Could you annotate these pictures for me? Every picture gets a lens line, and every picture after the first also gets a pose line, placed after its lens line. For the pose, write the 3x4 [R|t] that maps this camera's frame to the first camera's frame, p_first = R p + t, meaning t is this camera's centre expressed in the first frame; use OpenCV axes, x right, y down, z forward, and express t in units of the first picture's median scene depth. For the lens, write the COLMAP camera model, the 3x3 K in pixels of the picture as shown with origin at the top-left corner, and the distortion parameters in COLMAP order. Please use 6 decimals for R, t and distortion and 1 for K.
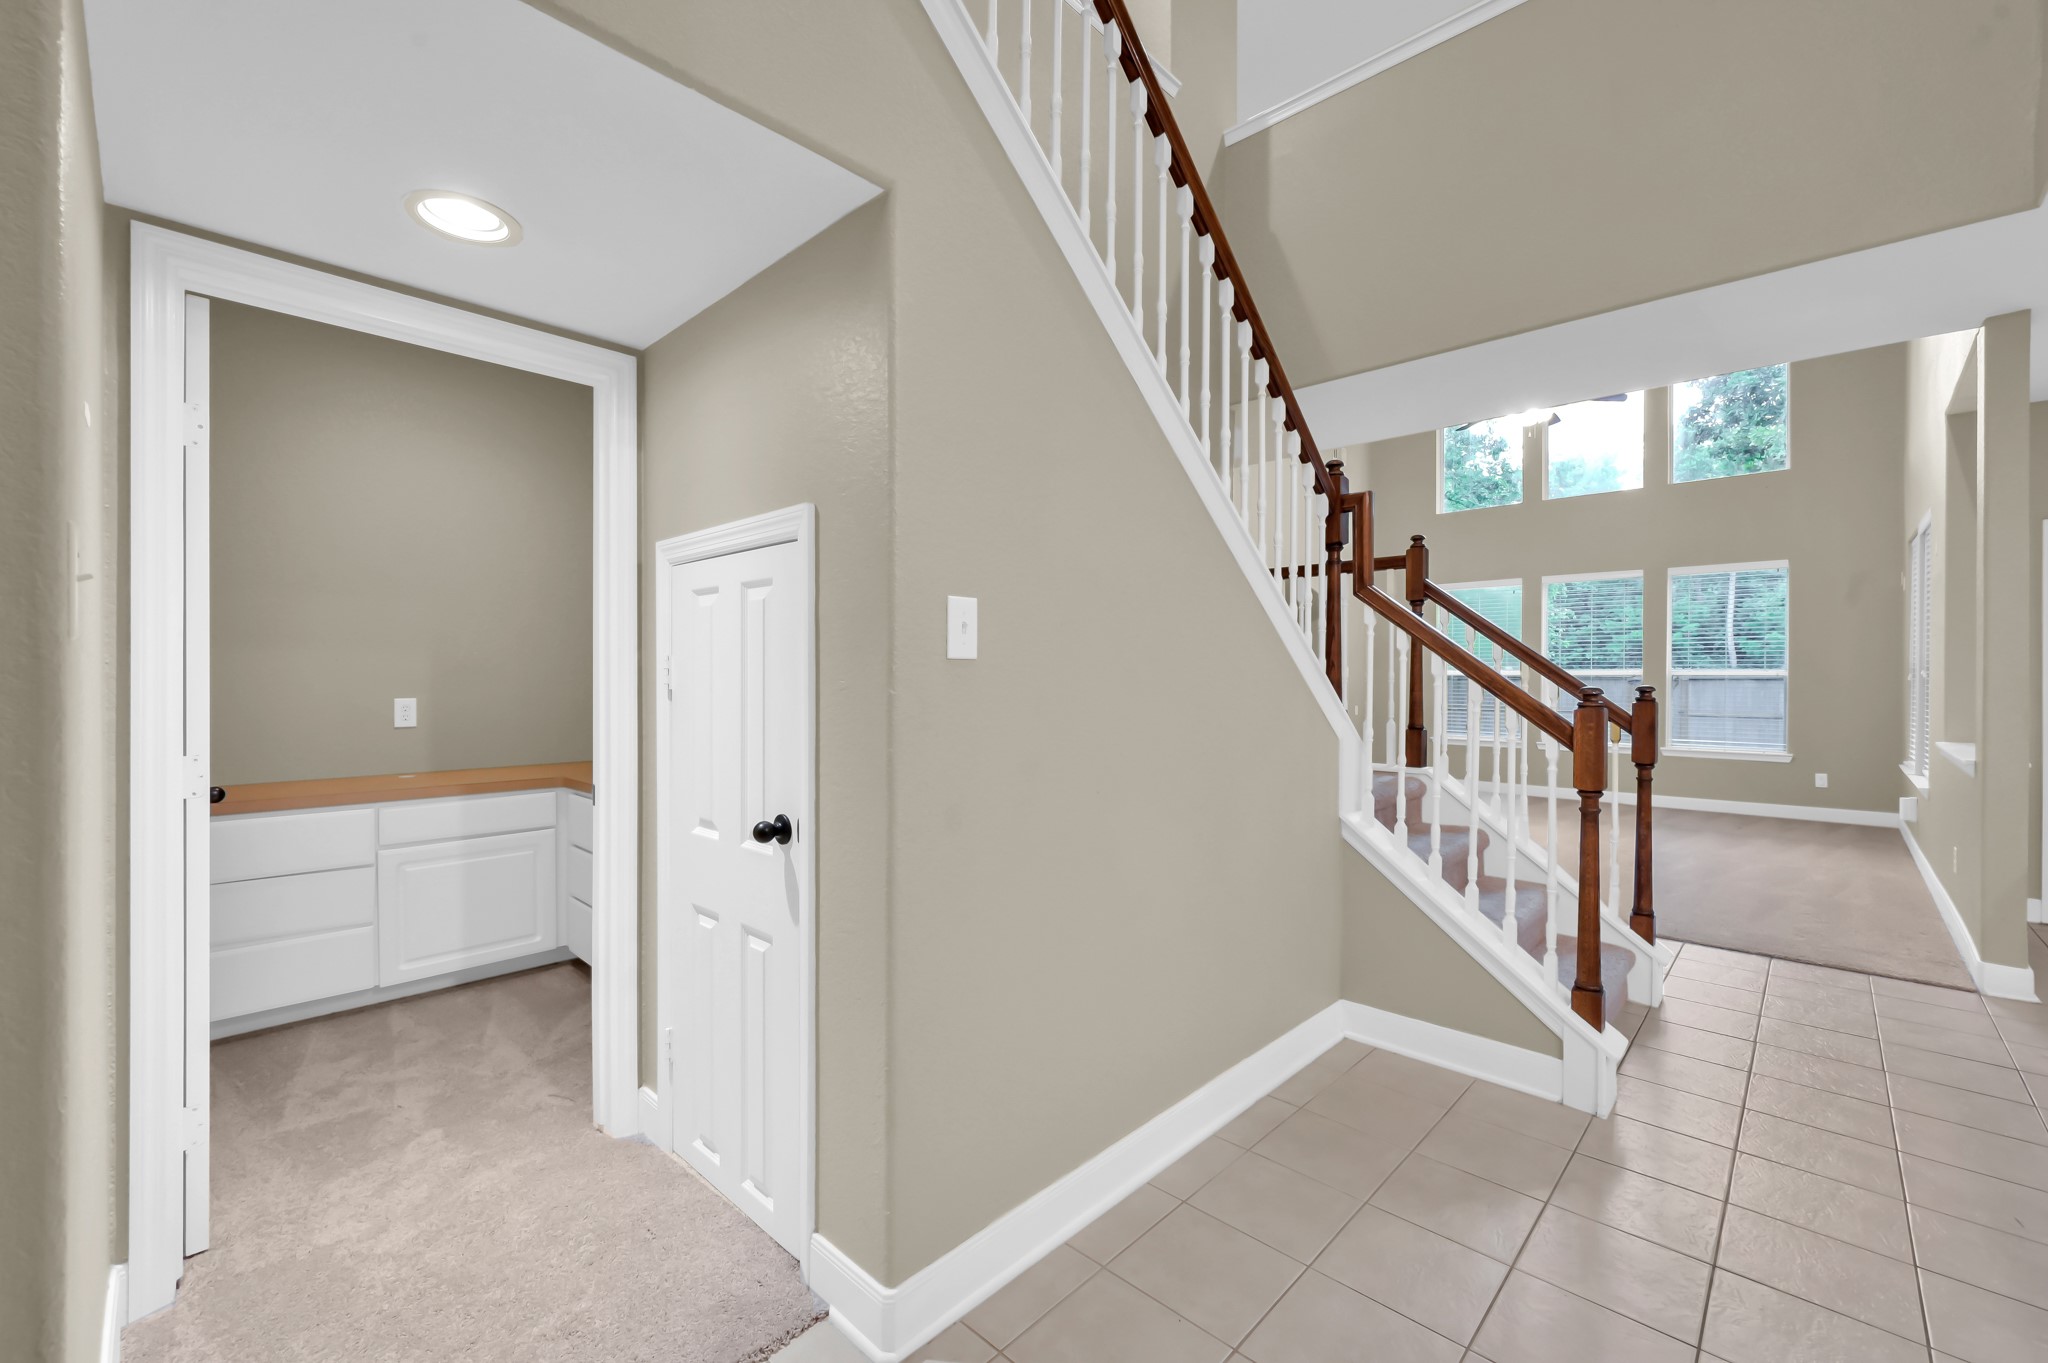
lens RADIAL K [[817.4, 0, 1040.4], [0, 817.4, 685.3], [0, 0, 1]] dist [-0.001207, 0.000293]
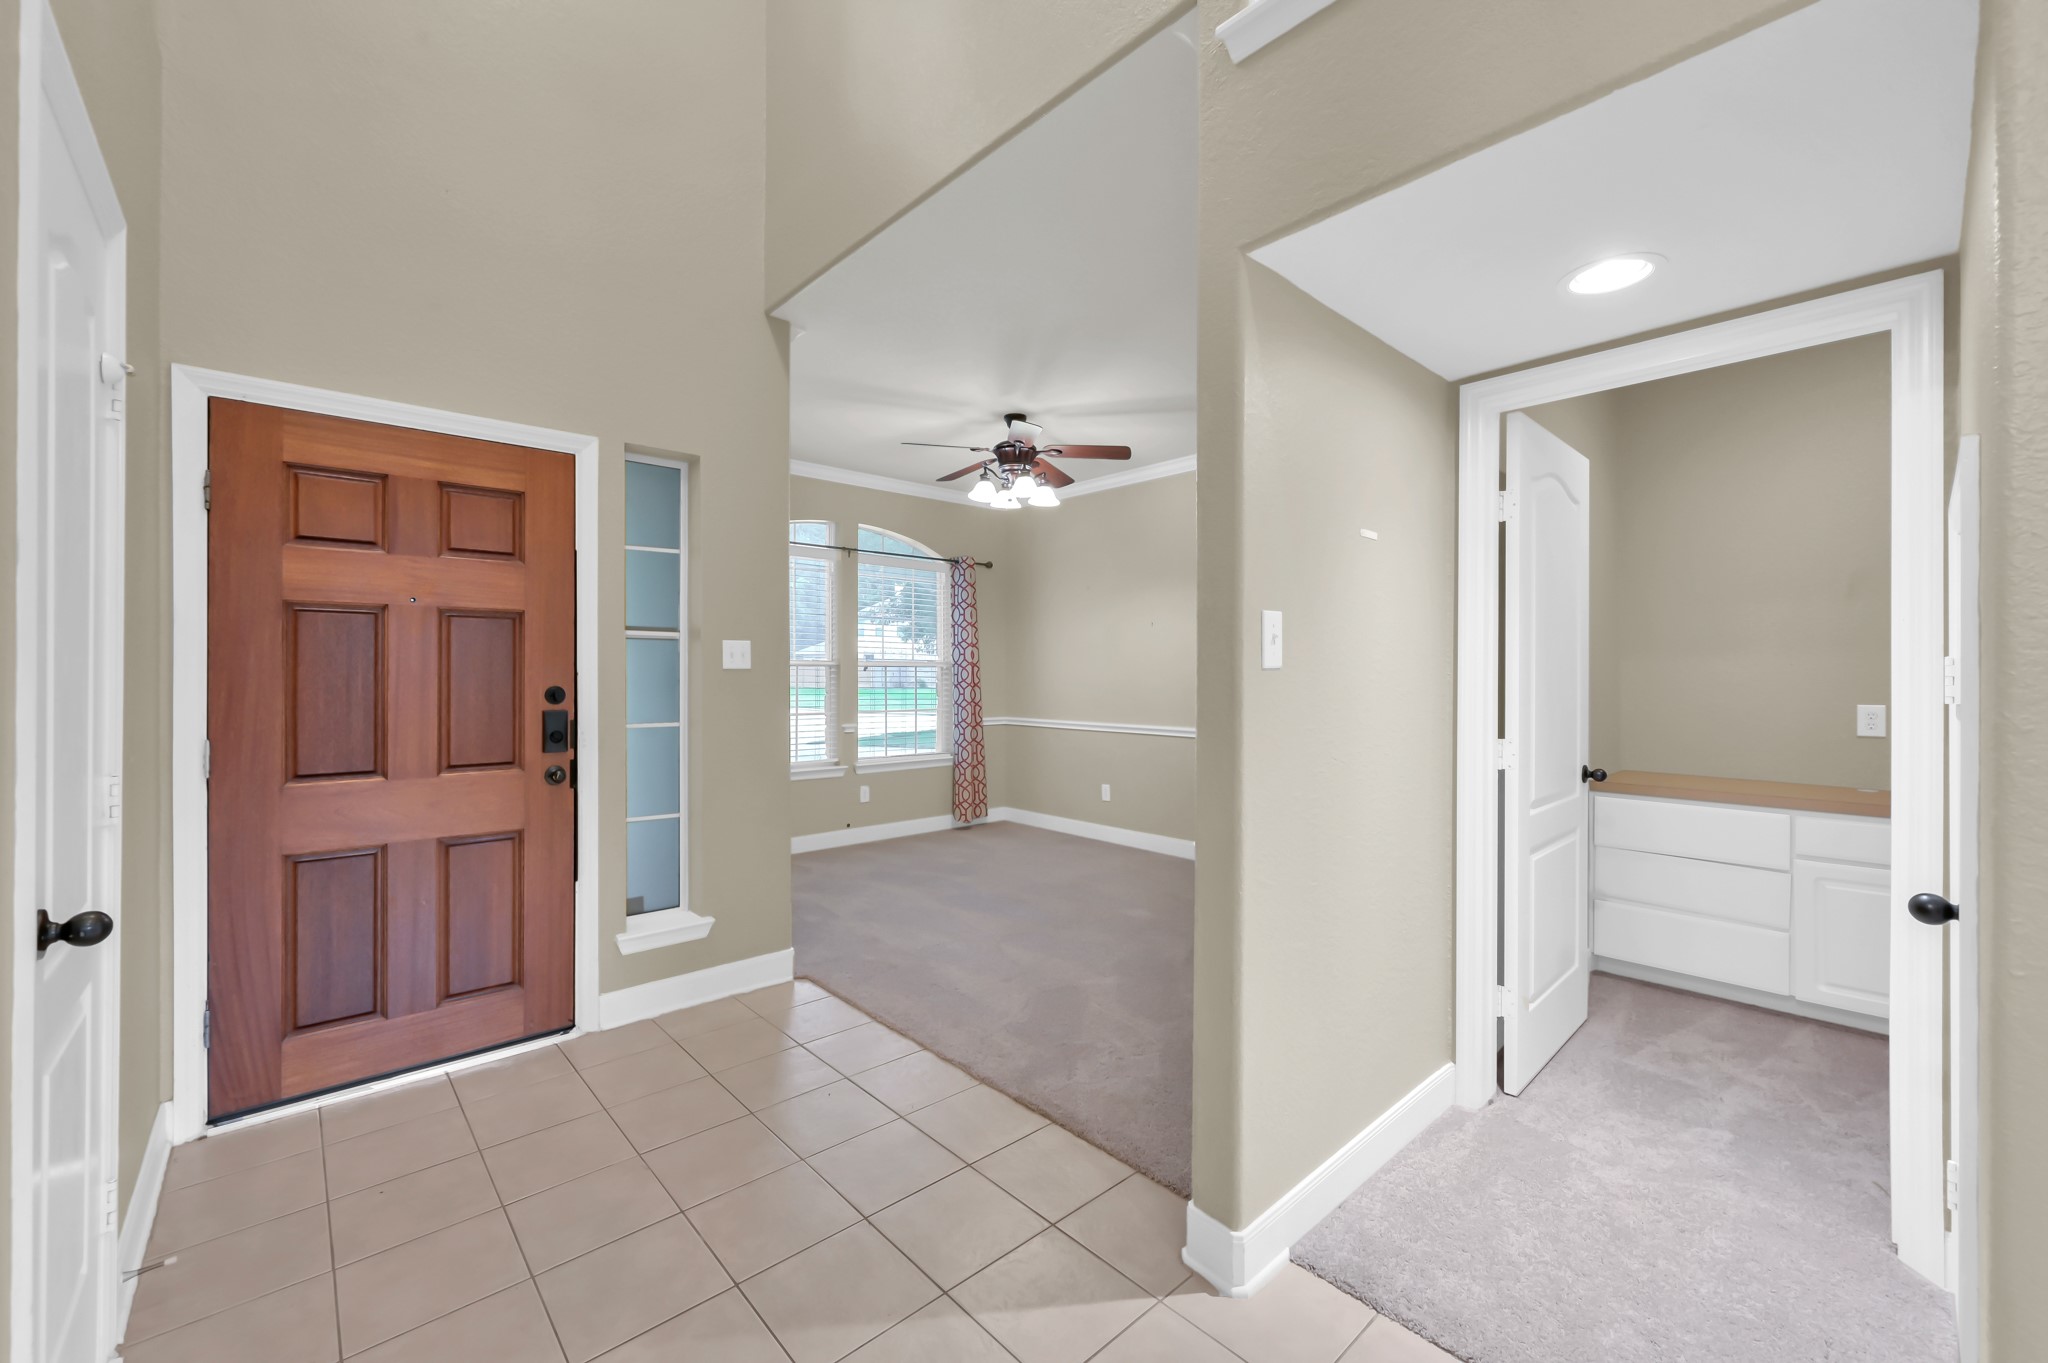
lens RADIAL K [[817.4, 0, 1016.0], [0, 817.4, 678.9], [0, 0, 1]] dist [-0.001207, 0.000293]
pose [[-0.068588, 0.006624, -0.997623, 0.309963], [-0.011676, 0.999904, 0.007442, -0.012770], [0.997577, 0.012159, -0.068504, 0.179762]]
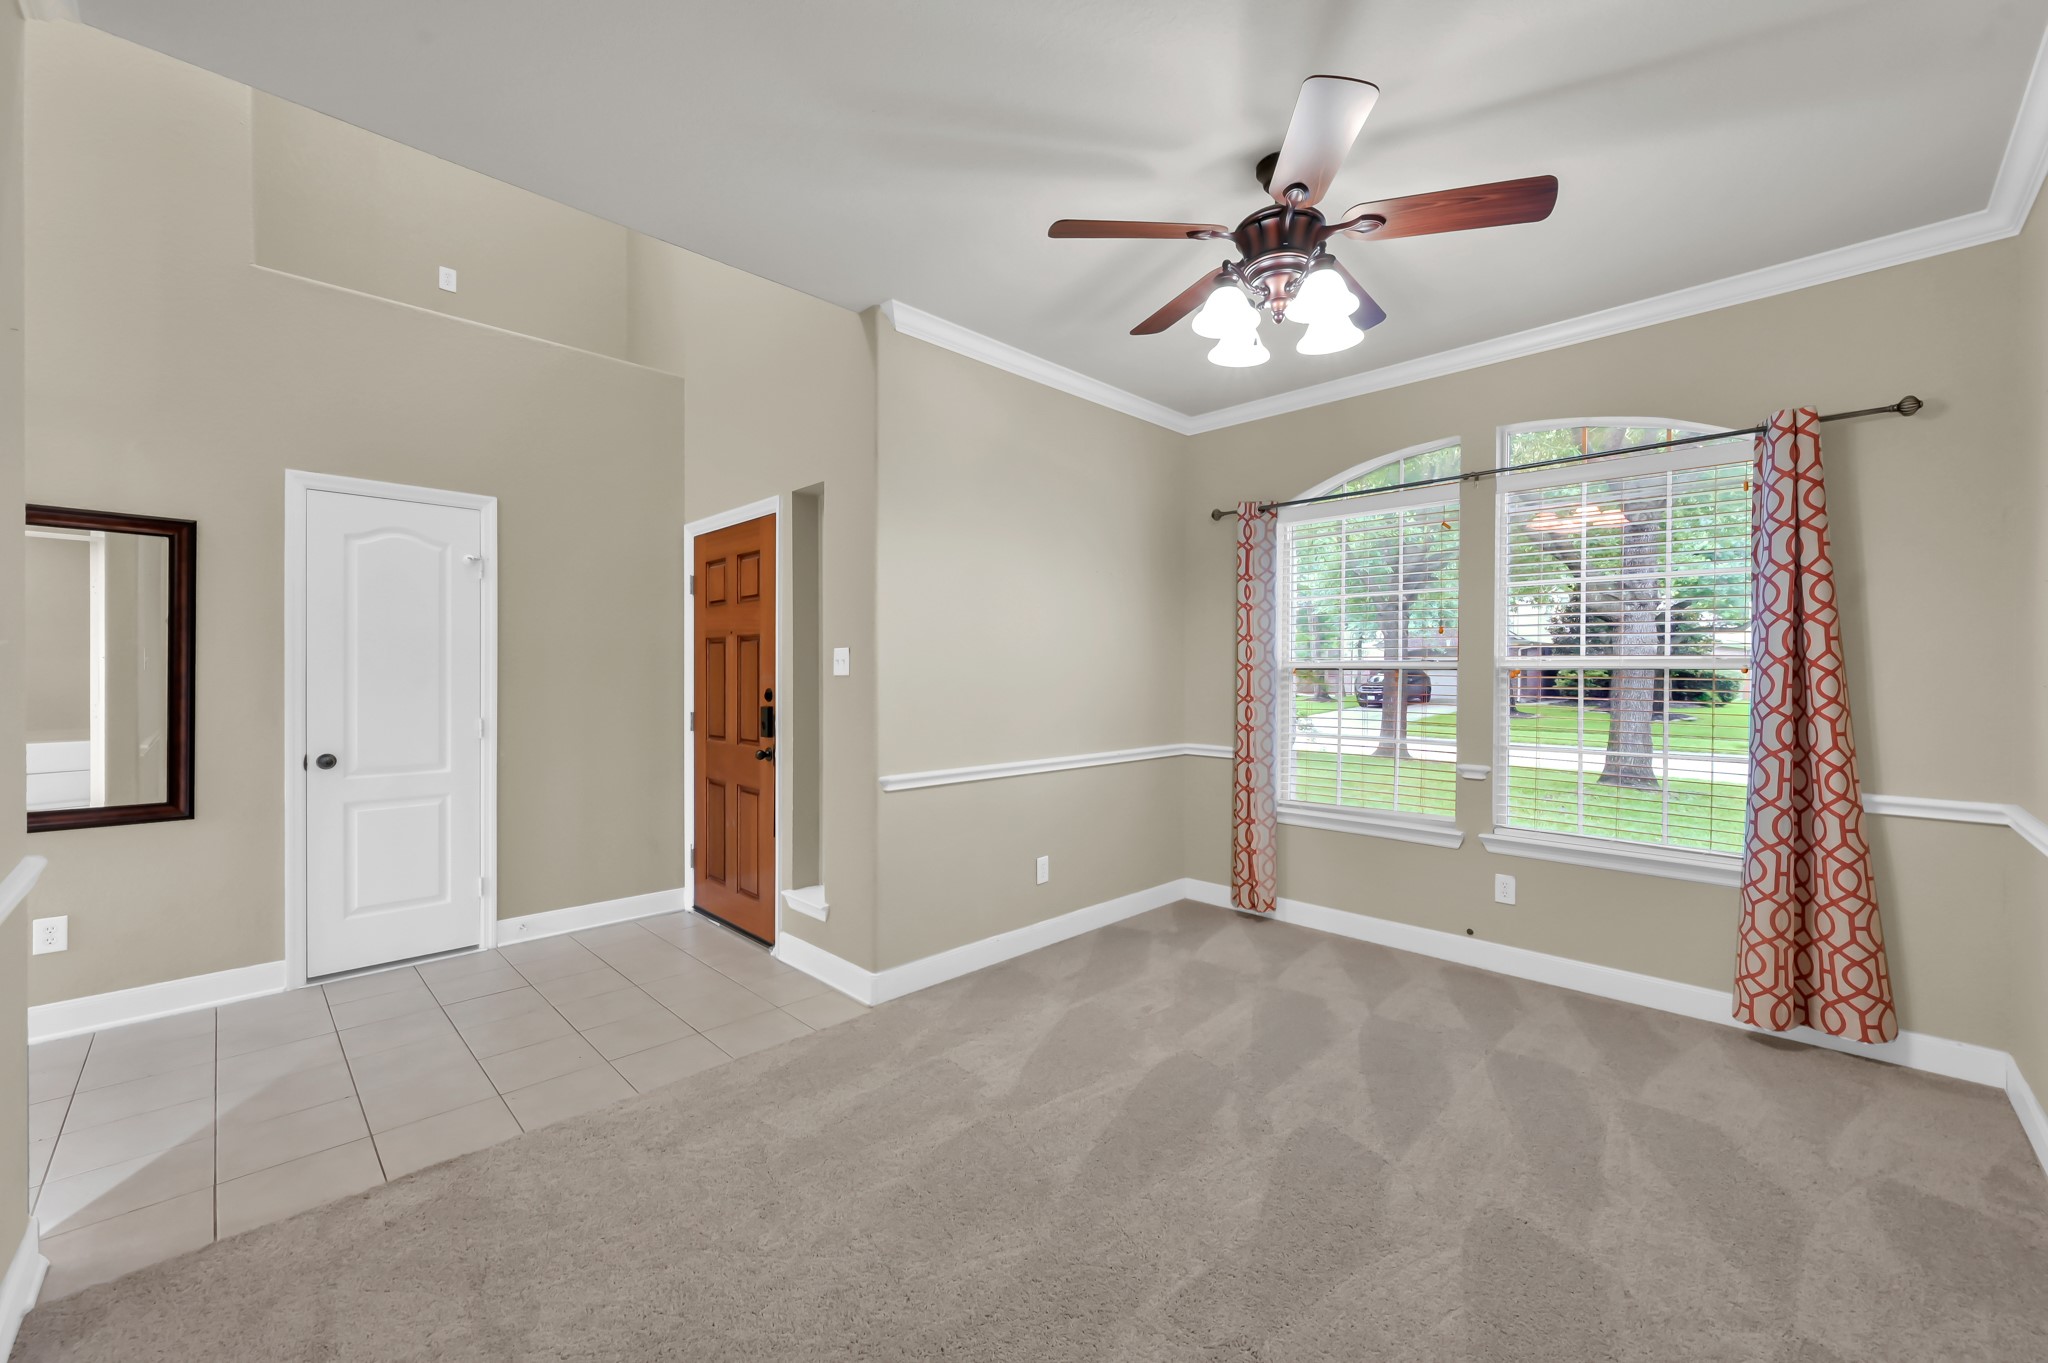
lens RADIAL K [[817.4, 0, 1033.9], [0, 817.4, 677.0], [0, 0, 1]] dist [-0.001207, 0.000293]
pose [[-0.999912, -0.001727, 0.013148, -1.241744], [-0.001555, 0.999913, 0.013098, -0.028704], [-0.013169, 0.013076, -0.999828, 0.958183]]
